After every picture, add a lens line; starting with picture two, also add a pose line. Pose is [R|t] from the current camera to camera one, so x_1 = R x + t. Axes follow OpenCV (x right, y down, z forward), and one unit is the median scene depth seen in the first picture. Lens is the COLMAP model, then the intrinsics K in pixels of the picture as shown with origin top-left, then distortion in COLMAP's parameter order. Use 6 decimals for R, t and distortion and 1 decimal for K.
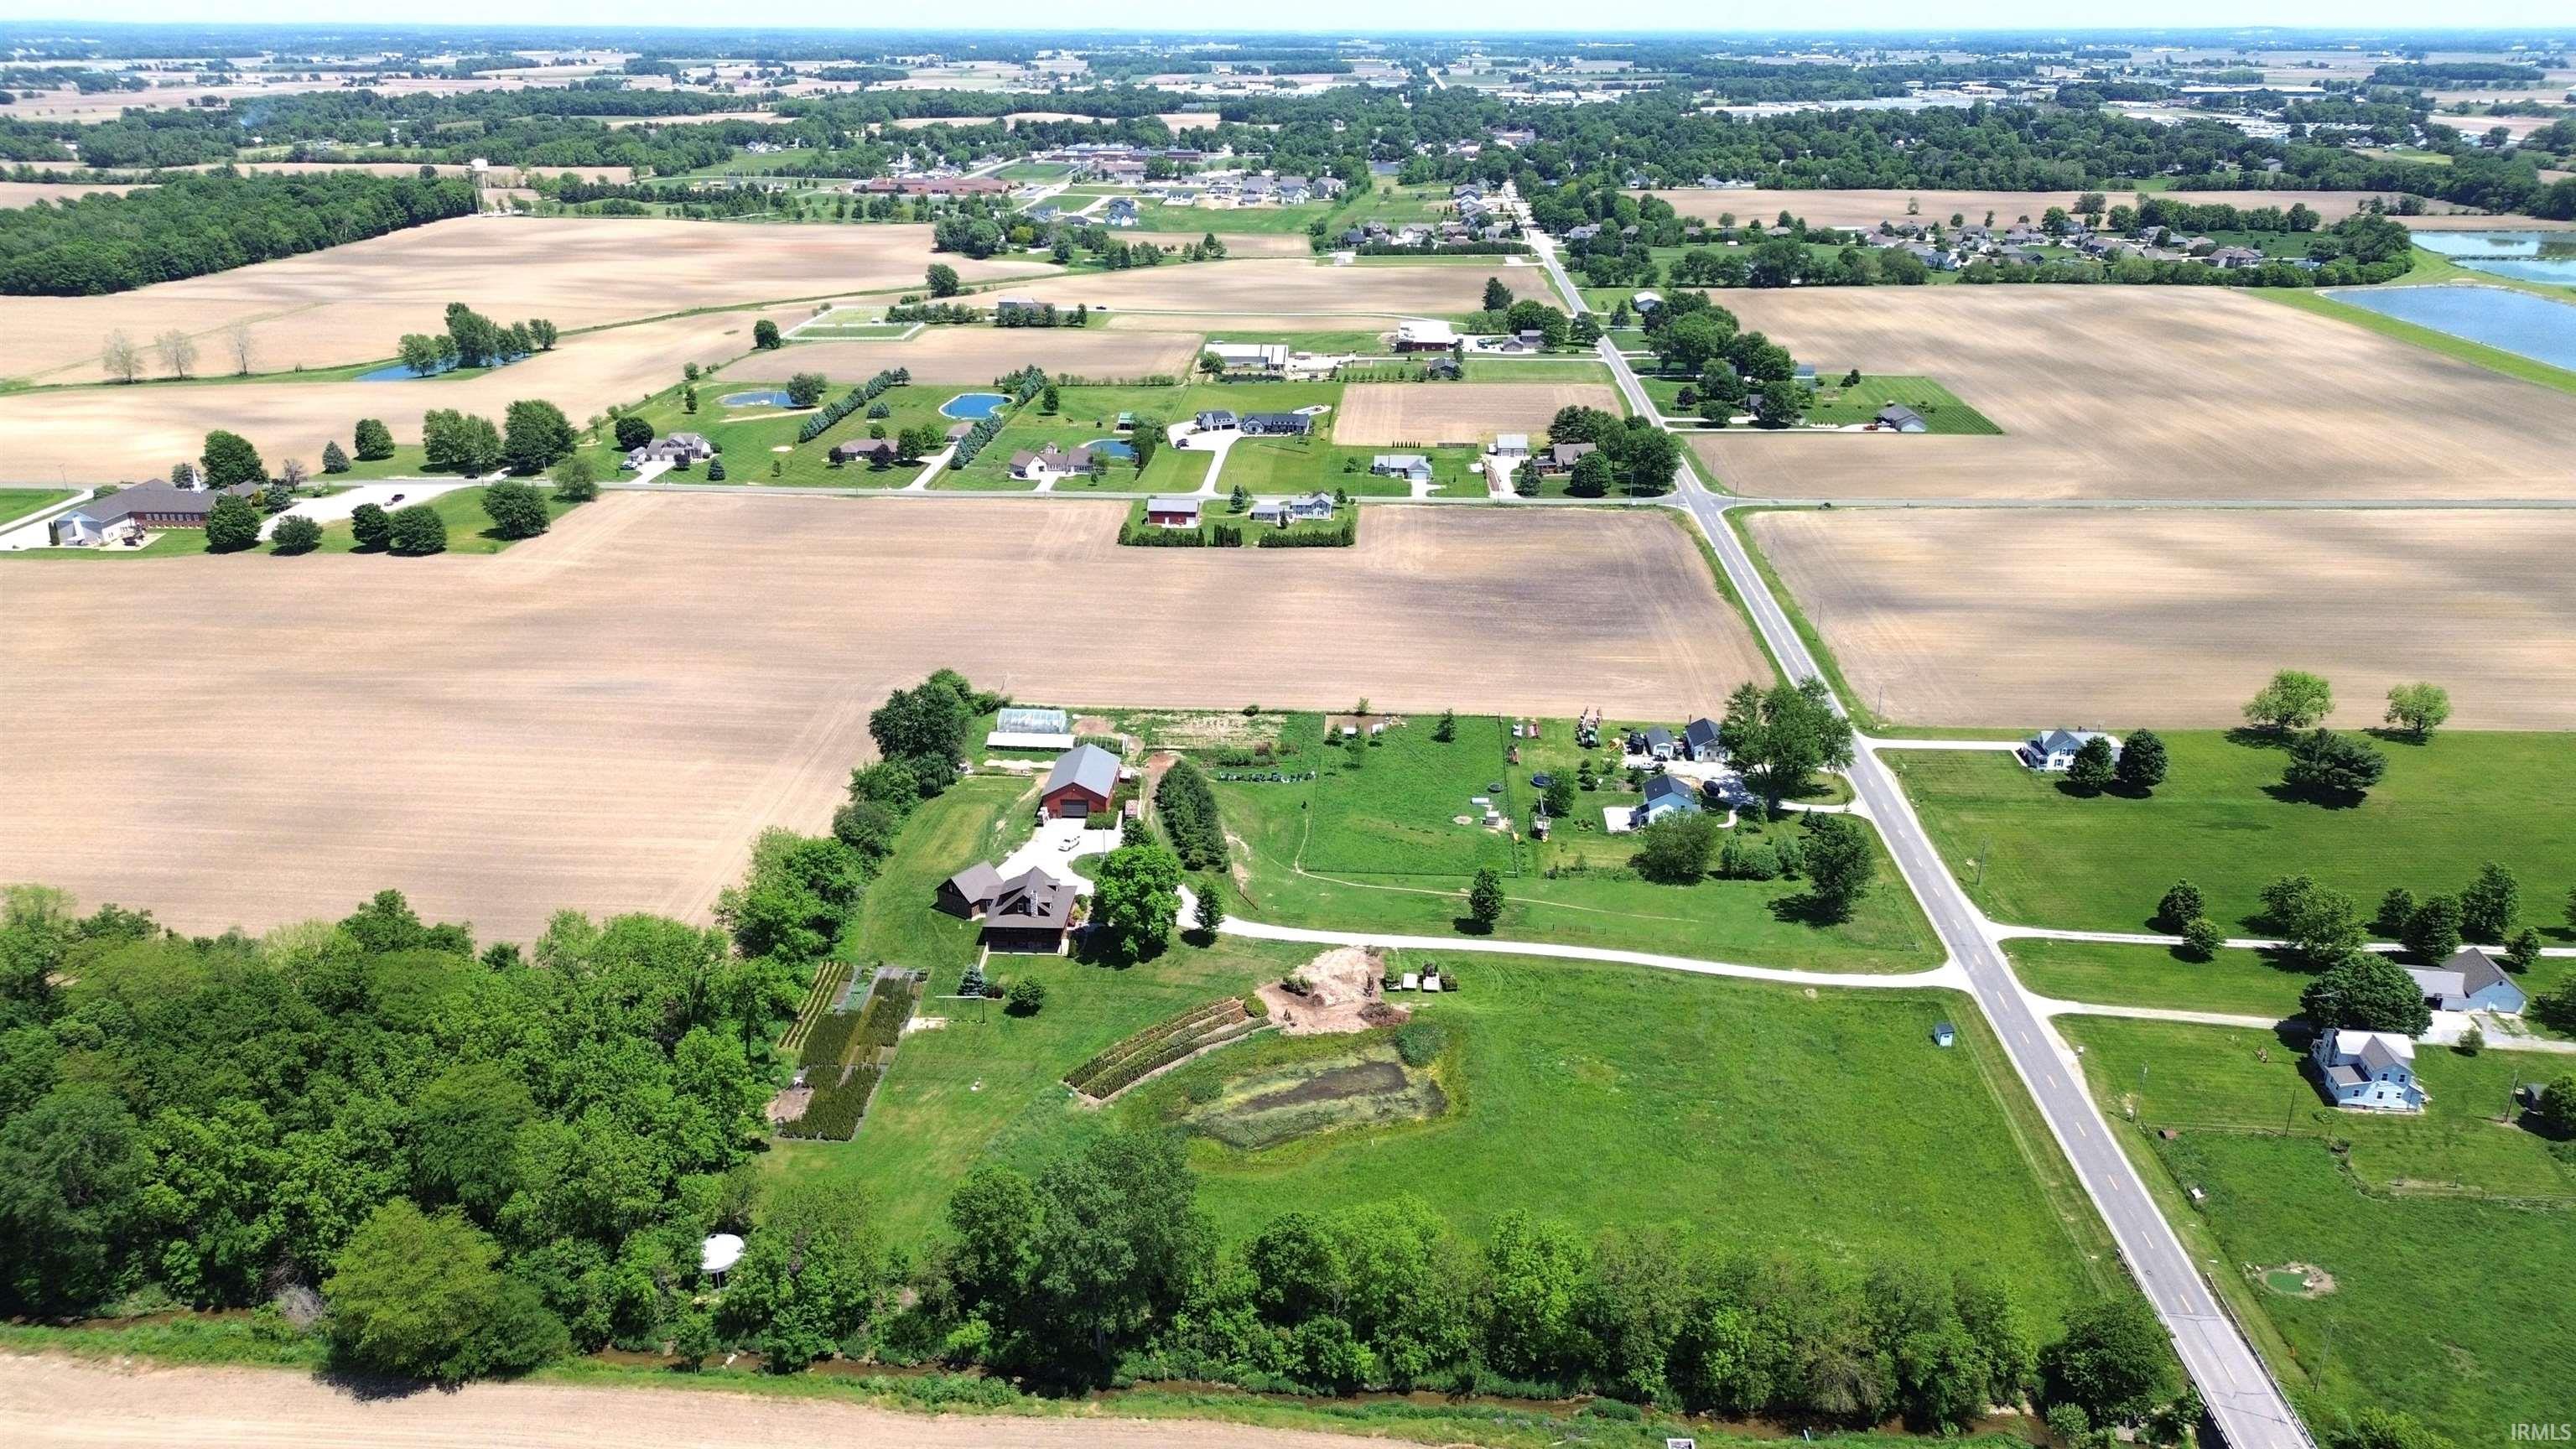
lens RADIAL K [[1845.5, 0, 1279.5], [0, 1845.5, 786.9], [0, 0, 1]] dist [0.065962, -0.070599]
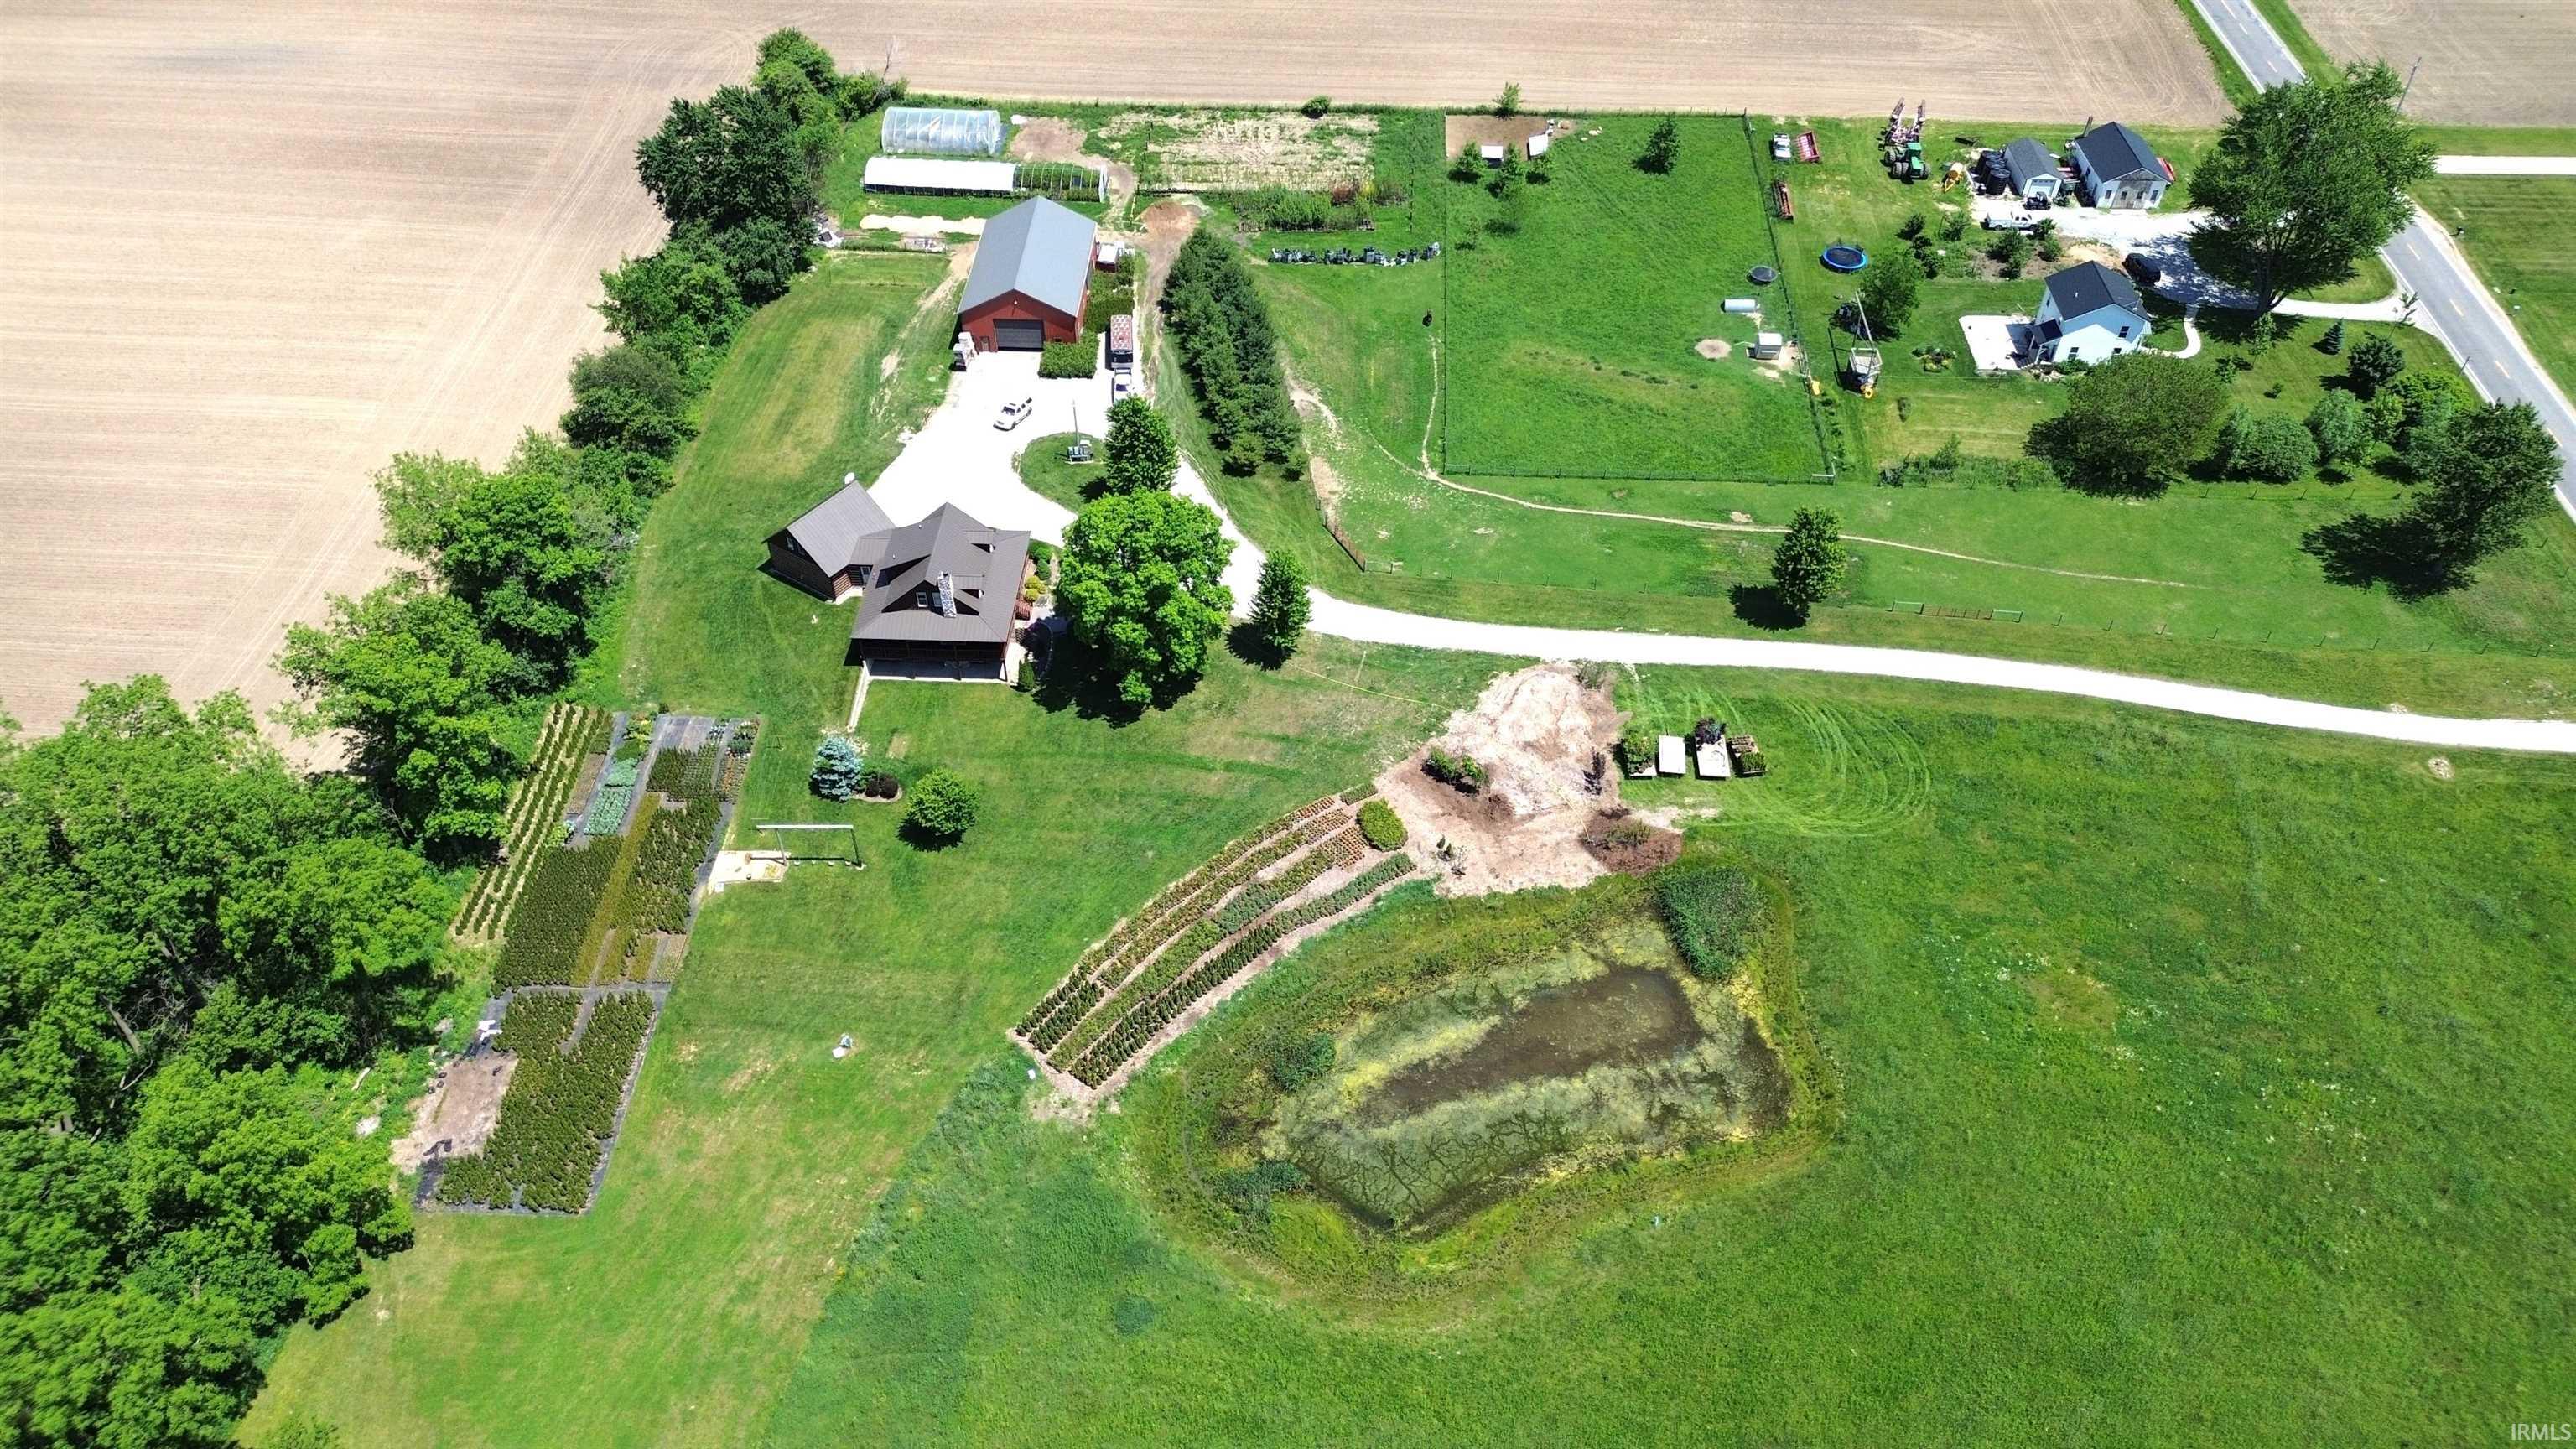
lens RADIAL K [[1845.5, 0, 1279.5], [0, 1845.5, 786.9], [0, 0, 1]] dist [0.065962, -0.070599]
pose [[0.999950, -0.009087, 0.004085, -0.038003], [0.006932, 0.929058, 0.369869, -0.072135], [-0.007156, -0.369823, 0.929075, 0.452926]]
